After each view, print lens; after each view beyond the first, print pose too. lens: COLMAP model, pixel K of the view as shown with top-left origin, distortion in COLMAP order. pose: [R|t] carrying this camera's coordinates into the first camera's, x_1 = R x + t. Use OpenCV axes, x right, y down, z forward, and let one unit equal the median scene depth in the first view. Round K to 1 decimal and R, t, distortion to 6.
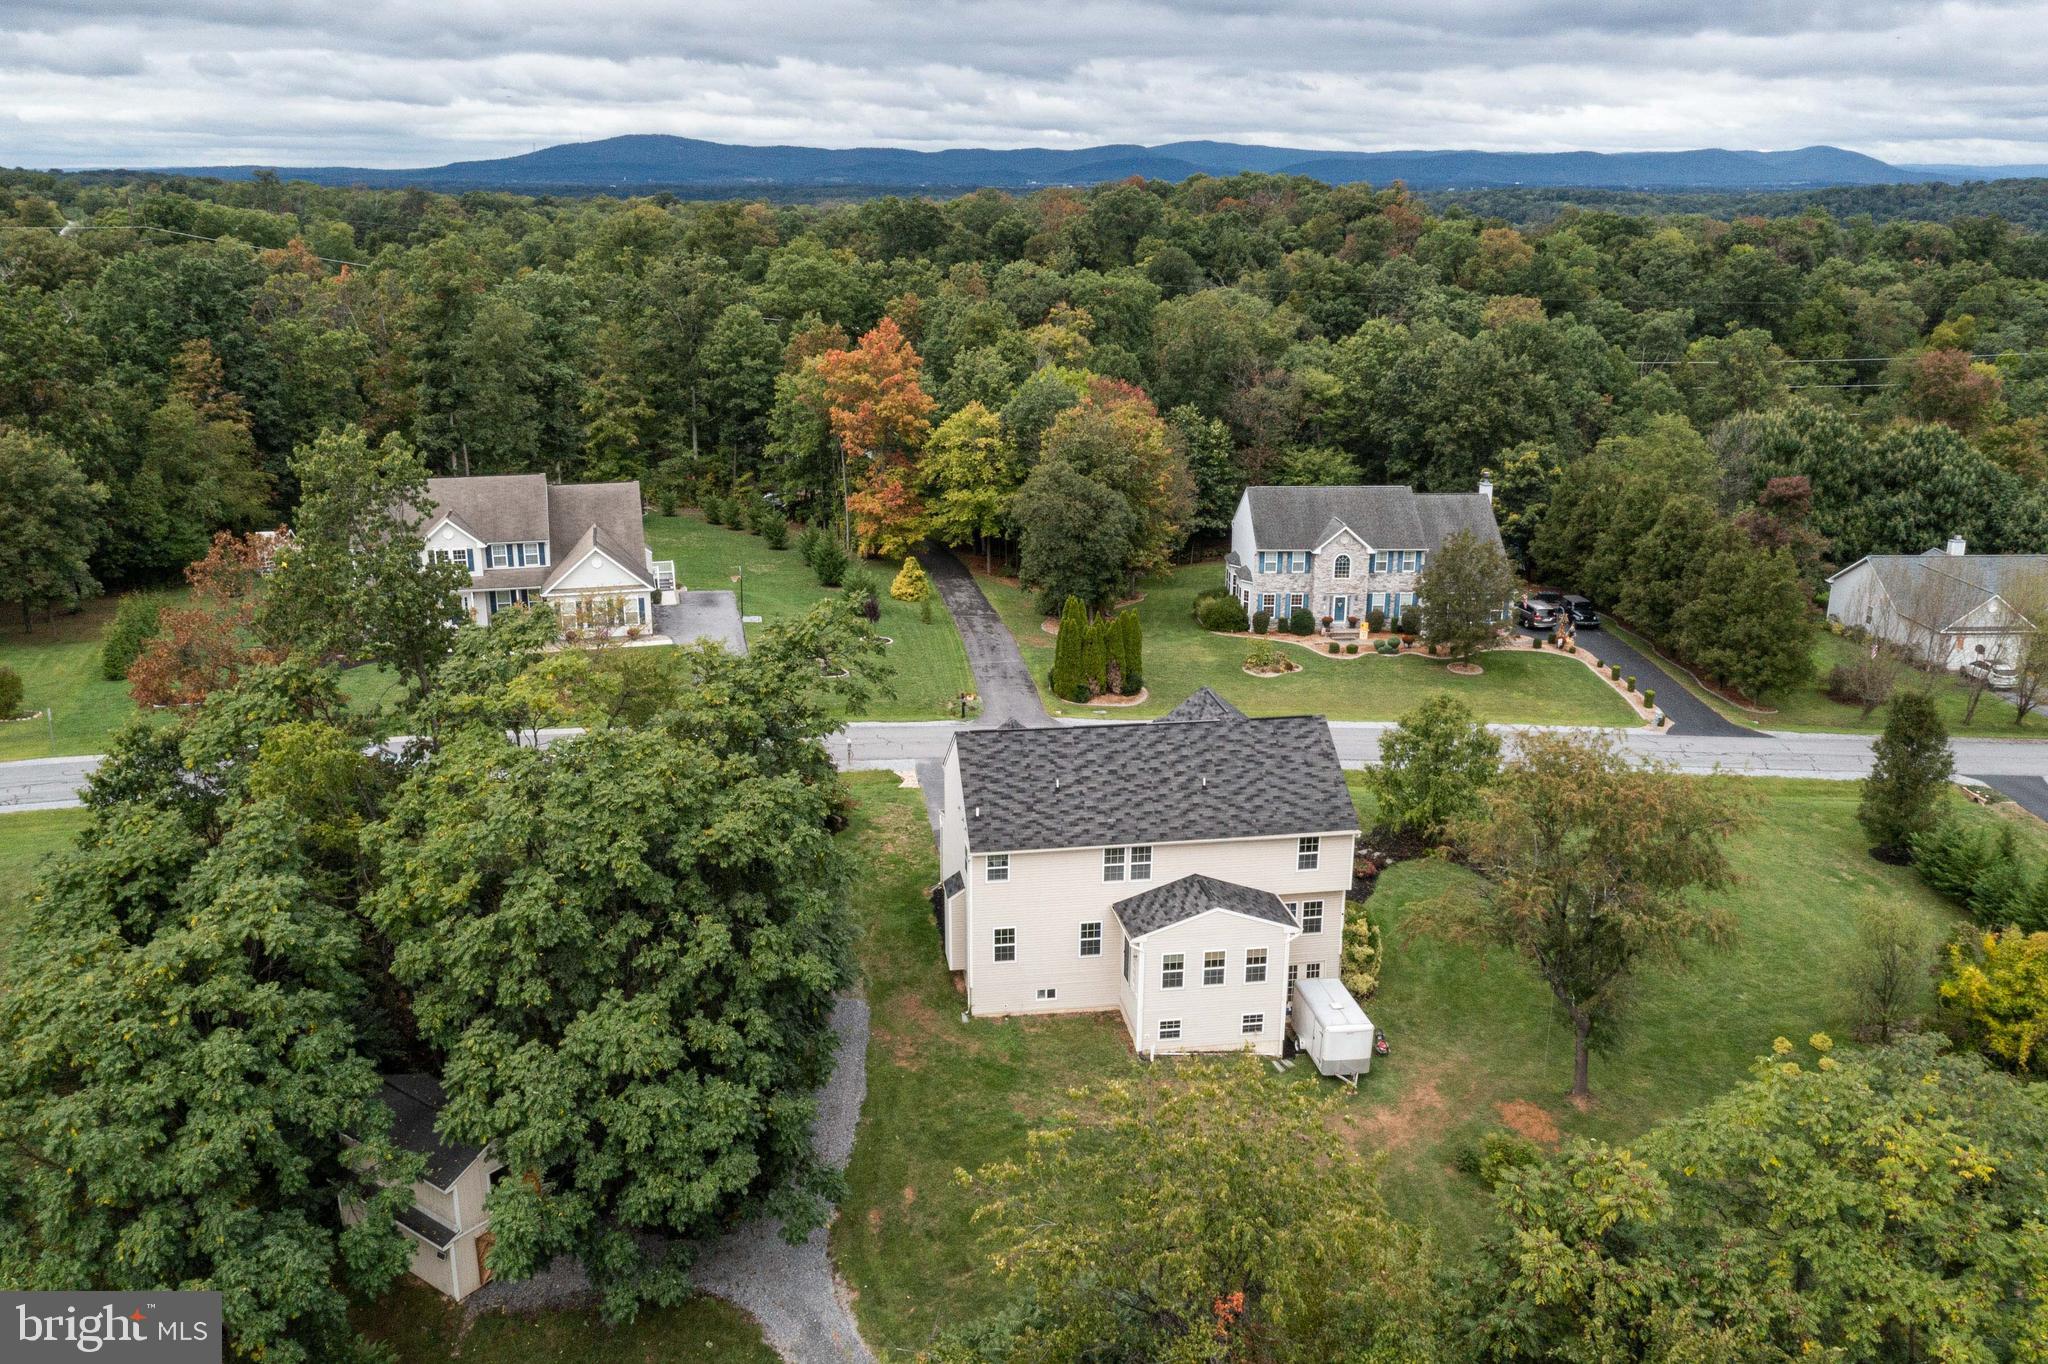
lens RADIAL K [[1613.5, 0, 1026.6], [0, 1613.5, 679.6], [0, 0, 1]] dist [-0.012244, 0.006032]
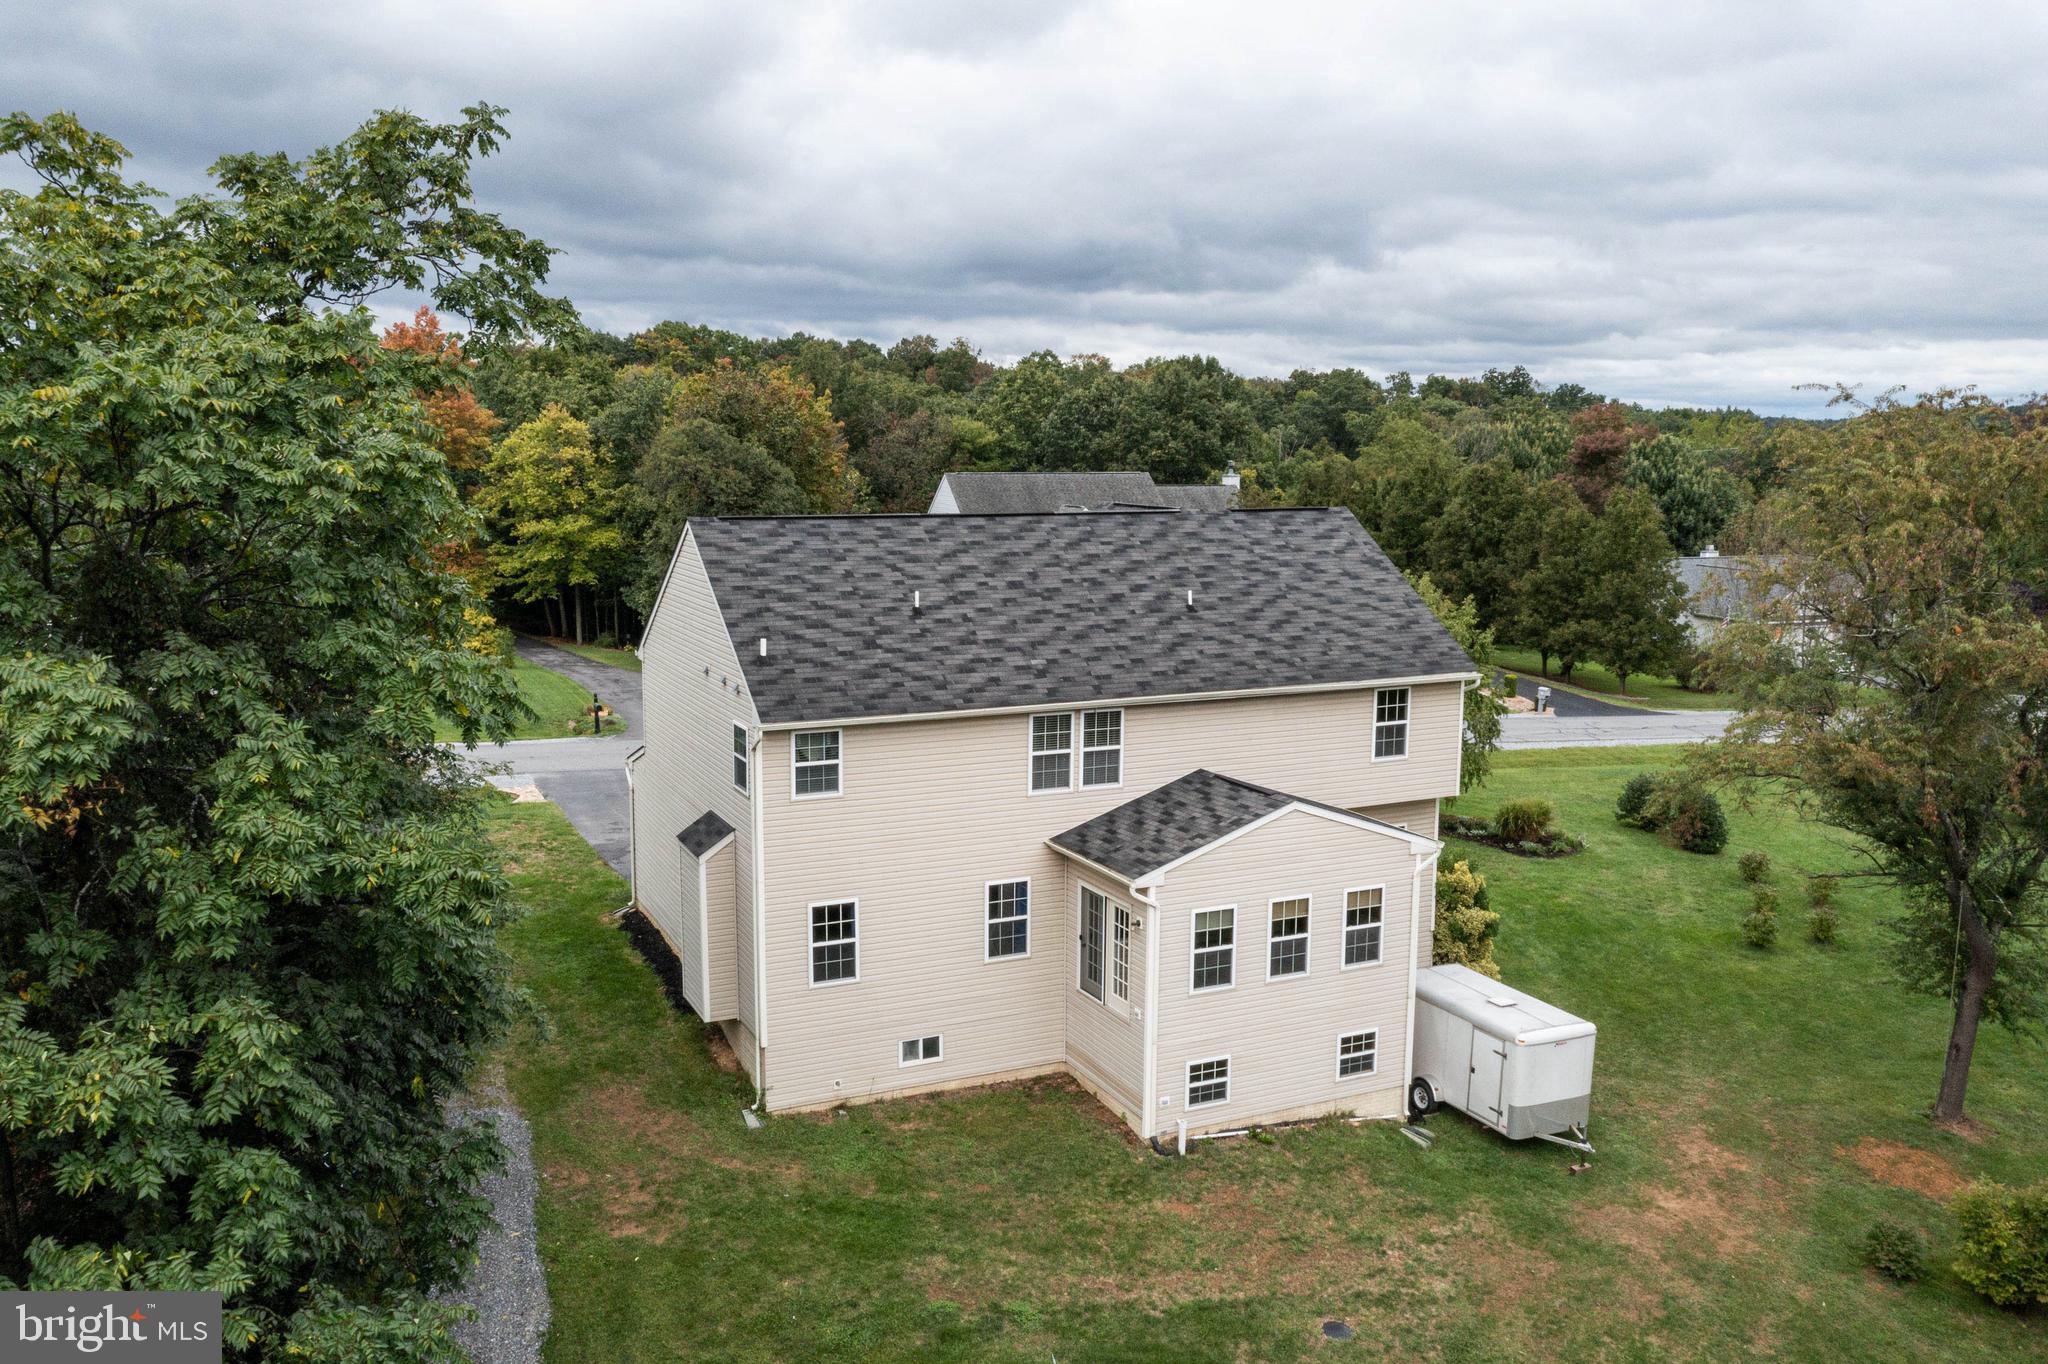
lens RADIAL K [[1613.5, 0, 1020.3], [0, 1613.5, 689.7], [0, 0, 1]] dist [-0.012244, 0.006032]
pose [[0.958043, -0.039822, 0.283844, -0.089541], [0.081104, 0.987493, -0.135205, 0.159395], [-0.274910, 0.152554, 0.949290, 0.539746]]
